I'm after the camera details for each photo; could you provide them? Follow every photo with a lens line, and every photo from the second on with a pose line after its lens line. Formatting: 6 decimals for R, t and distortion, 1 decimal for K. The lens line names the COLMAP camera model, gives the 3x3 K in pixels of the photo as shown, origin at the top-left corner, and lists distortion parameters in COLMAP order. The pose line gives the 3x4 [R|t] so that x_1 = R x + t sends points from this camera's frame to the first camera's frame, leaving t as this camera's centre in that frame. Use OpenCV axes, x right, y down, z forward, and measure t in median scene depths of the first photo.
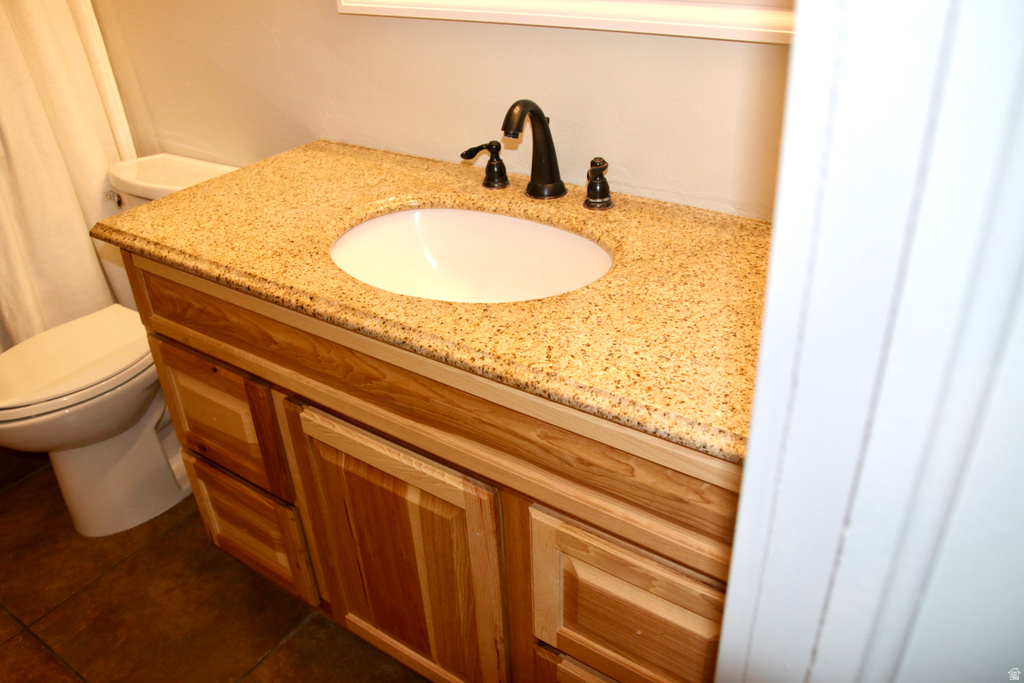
lens RADIAL K [[808.8, 0, 510.0], [0, 808.8, 341.7], [0, 0, 1]] dist [-0.117381, 0.079105]
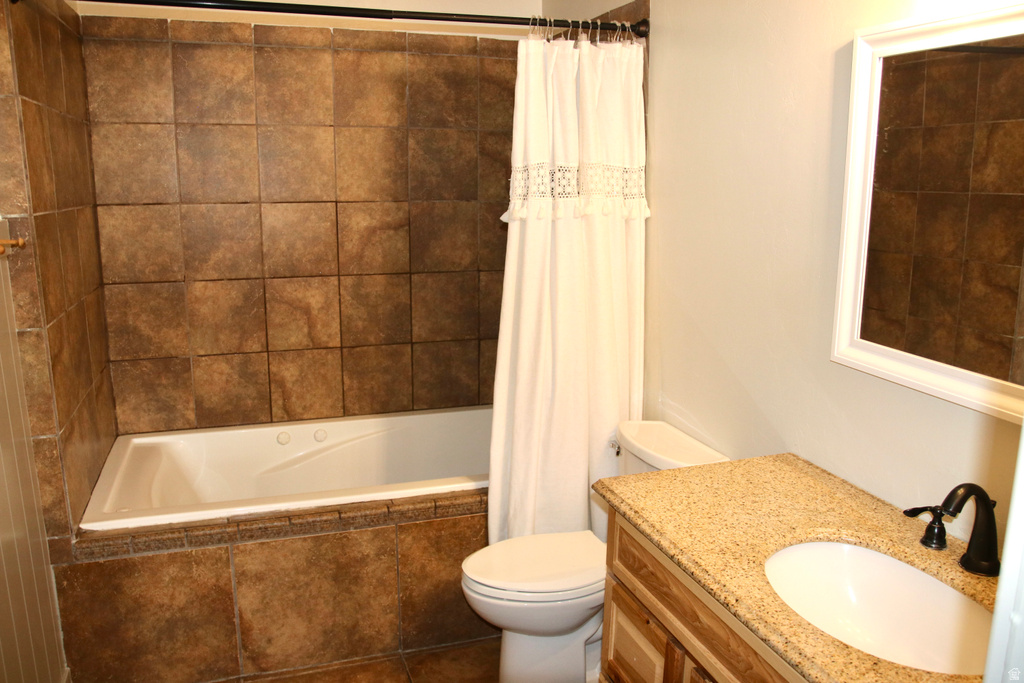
lens RADIAL K [[808.8, 0, 509.2], [0, 808.8, 346.9], [0, 0, 1]] dist [-0.117381, 0.079105]
pose [[0.807166, 0.179340, -0.562423, 0.073928], [-0.334386, 0.924051, -0.185245, -0.058813], [0.486486, 0.337590, 0.805832, -0.244951]]
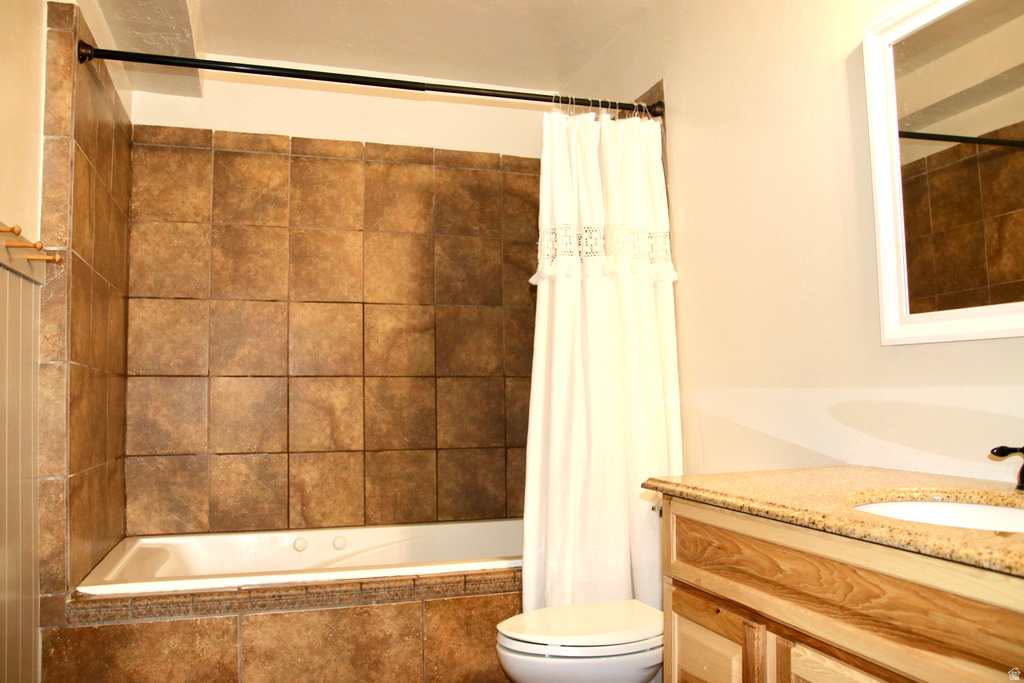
lens RADIAL K [[808.8, 0, 509.5], [0, 808.8, 343.5], [0, 0, 1]] dist [-0.117381, 0.079105]
pose [[0.798526, 0.000943, -0.601960, 0.049279], [-0.322599, 0.844942, -0.426617, 0.284879], [0.508219, 0.534857, 0.675012, -0.057516]]
